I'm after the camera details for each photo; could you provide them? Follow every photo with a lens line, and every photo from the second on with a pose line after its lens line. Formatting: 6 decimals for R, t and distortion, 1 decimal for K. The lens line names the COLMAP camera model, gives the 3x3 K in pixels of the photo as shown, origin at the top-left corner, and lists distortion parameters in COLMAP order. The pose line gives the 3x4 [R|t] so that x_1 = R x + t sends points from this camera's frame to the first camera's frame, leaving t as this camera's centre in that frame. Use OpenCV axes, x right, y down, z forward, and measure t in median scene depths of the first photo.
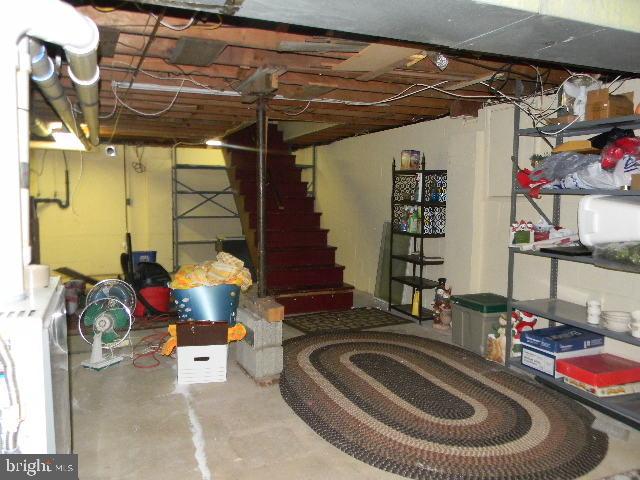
lens RADIAL K [[522.2, 0, 318.1], [0, 522.2, 239.4], [0, 0, 1]] dist [0.013344, -0.024688]
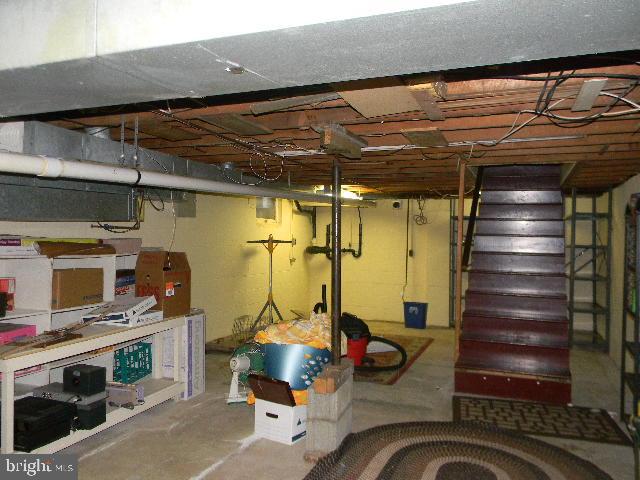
lens RADIAL K [[522.2, 0, 317.0], [0, 522.2, 238.4], [0, 0, 1]] dist [0.013344, -0.024688]
pose [[0.702418, 0.005790, -0.711742, 0.404421], [-0.068678, 0.995852, -0.059676, -0.043128], [0.708444, 0.090798, 0.699902, 0.232194]]
